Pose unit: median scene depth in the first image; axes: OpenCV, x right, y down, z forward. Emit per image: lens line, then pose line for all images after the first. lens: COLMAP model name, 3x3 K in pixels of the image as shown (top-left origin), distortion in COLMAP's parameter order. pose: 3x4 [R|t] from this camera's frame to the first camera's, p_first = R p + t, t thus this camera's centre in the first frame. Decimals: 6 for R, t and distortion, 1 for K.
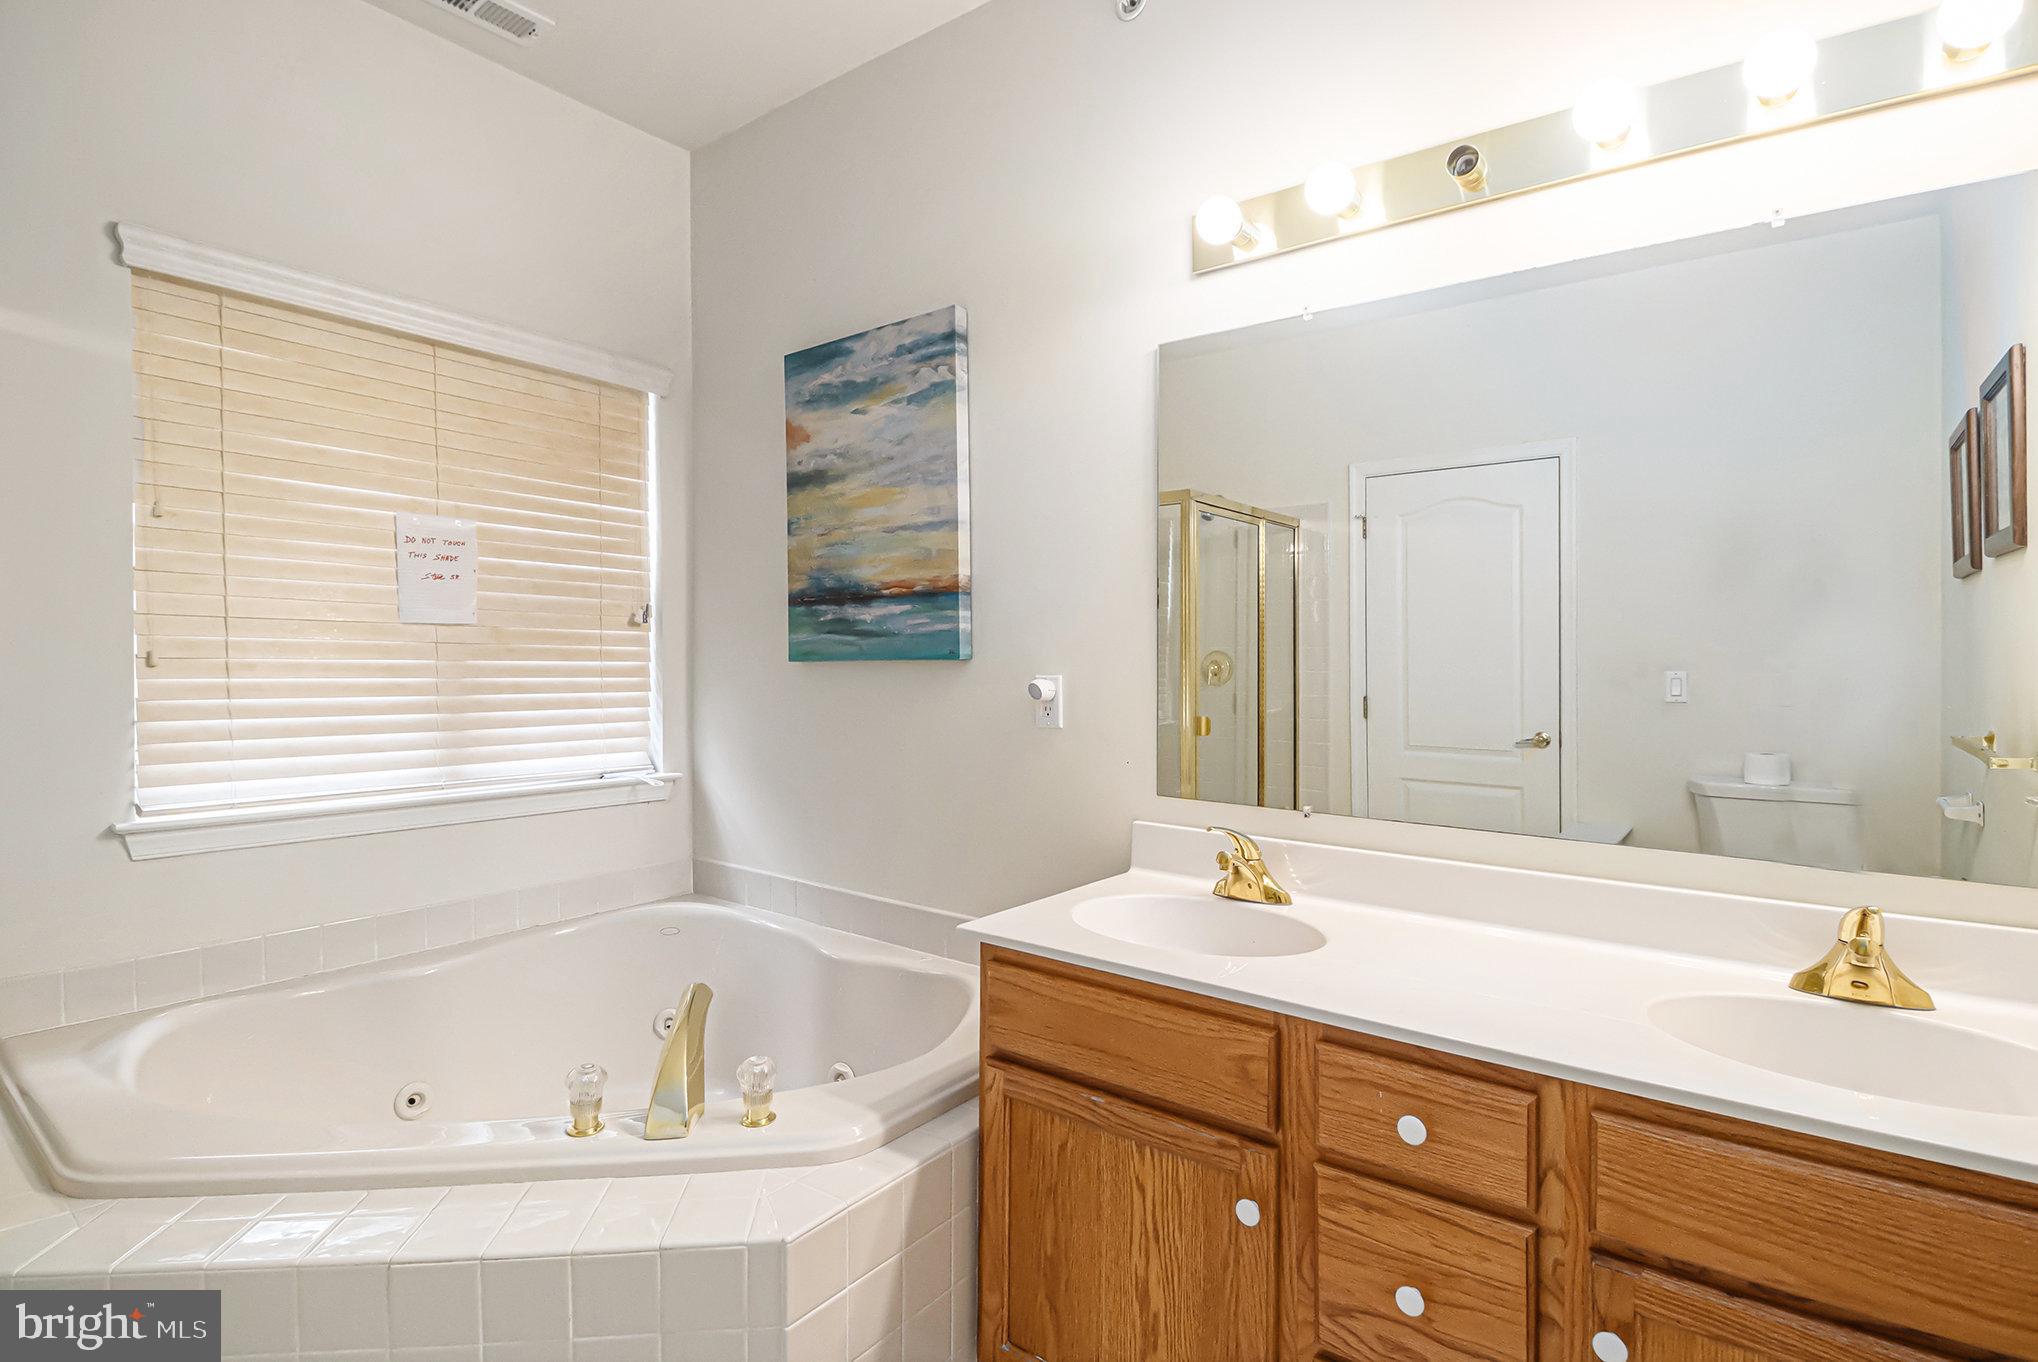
lens RADIAL K [[975.8, 0, 1012.3], [0, 975.8, 653.3], [0, 0, 1]] dist [-0.042013, -0.000595]
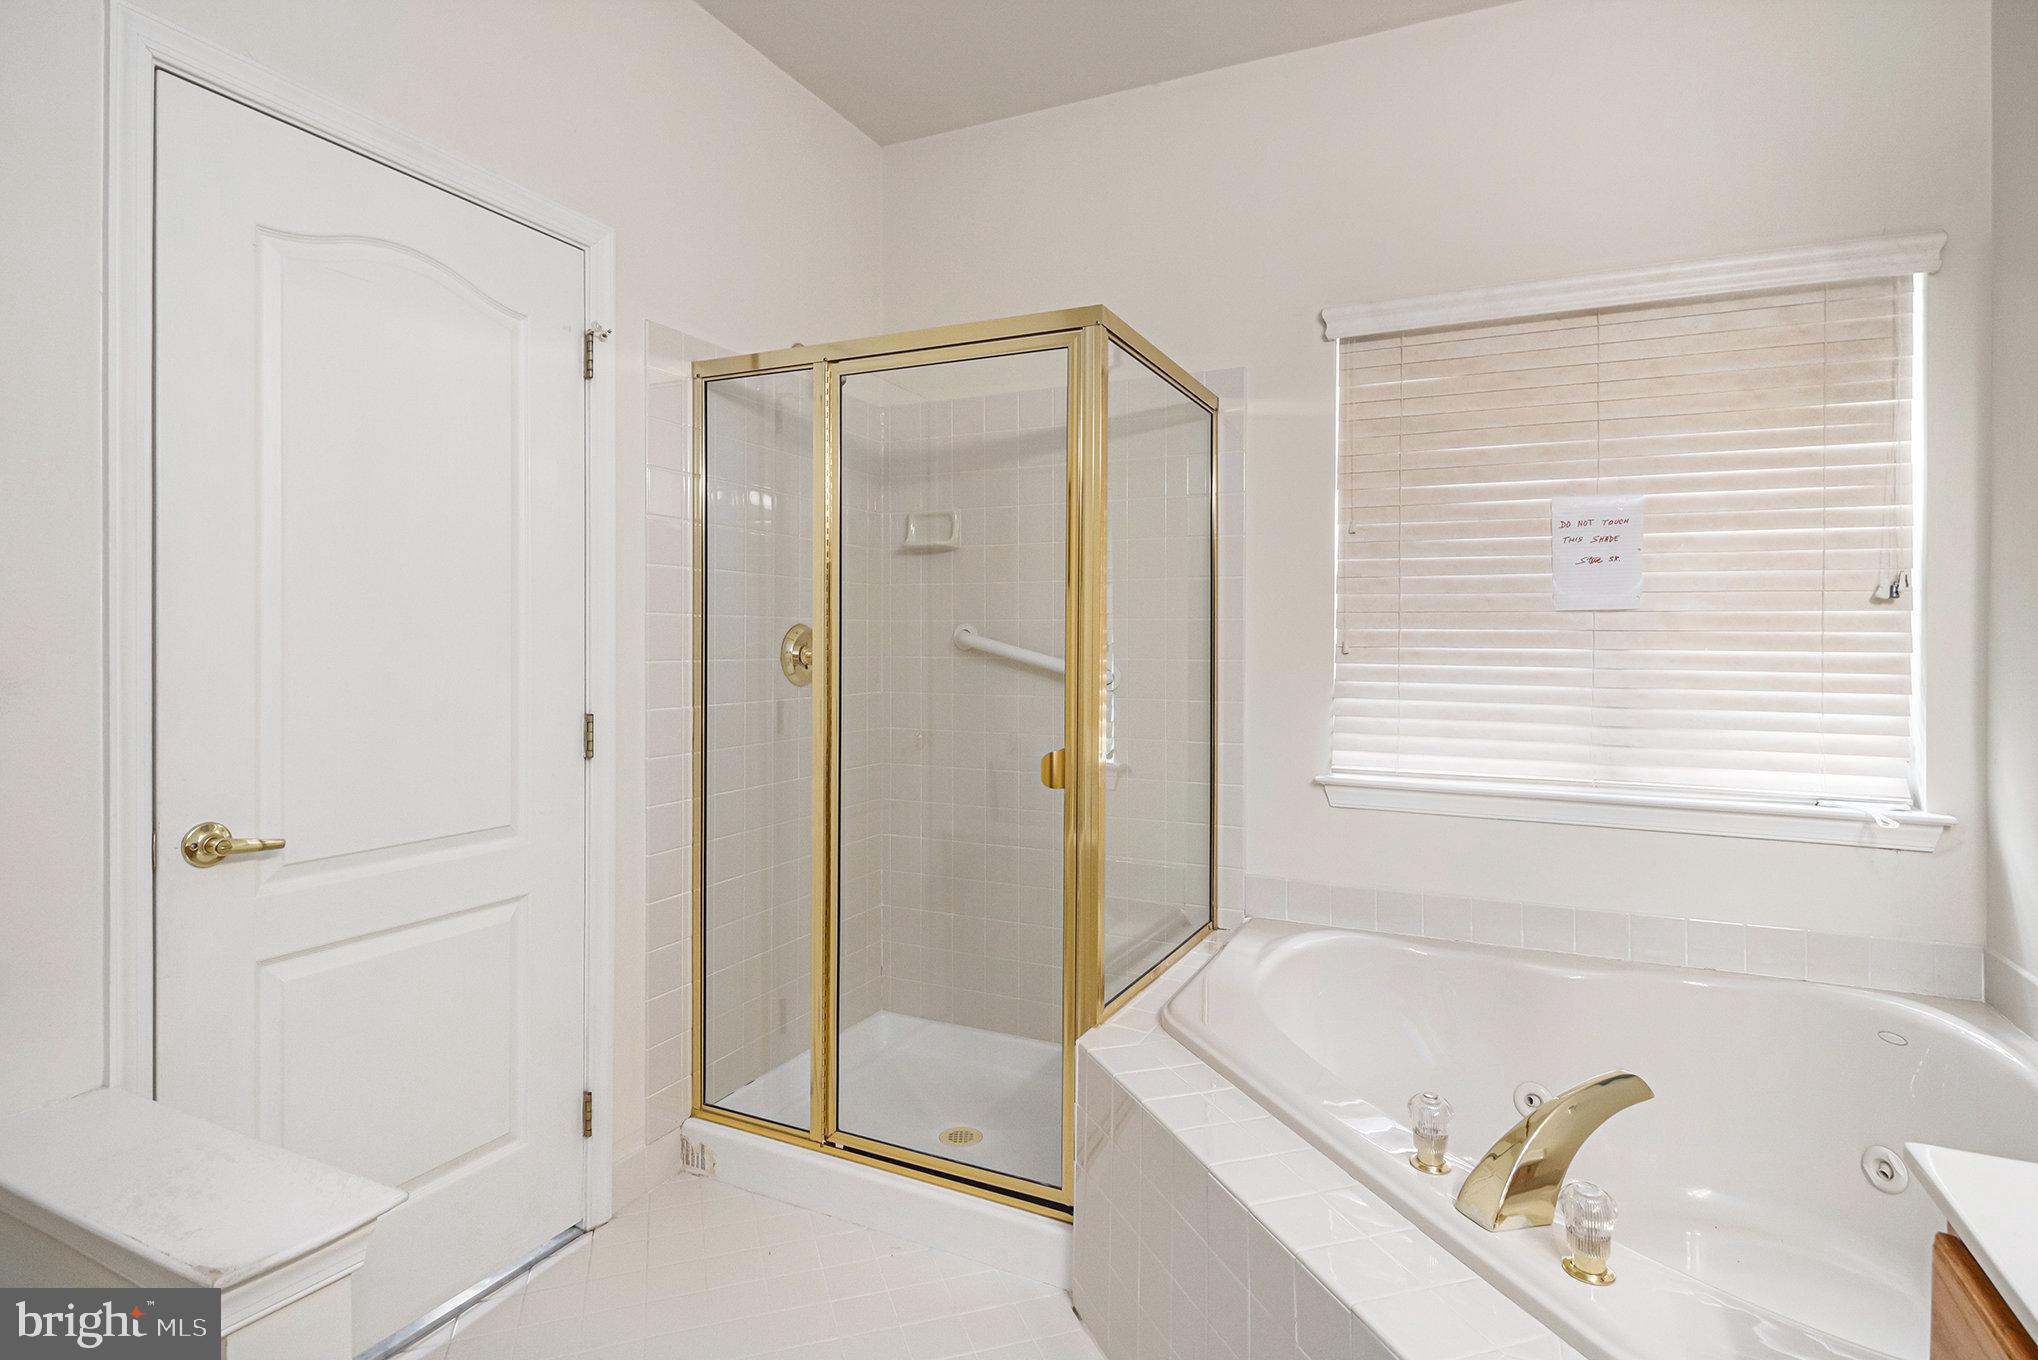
lens RADIAL K [[975.8, 0, 1012.3], [0, 975.8, 652.3], [0, 0, 1]] dist [-0.042013, -0.000595]
pose [[0.161015, -0.001200, -0.986951, 0.205125], [0.000517, 0.999999, -0.001131, 0.009371], [0.986952, -0.000328, 0.161015, 0.254815]]
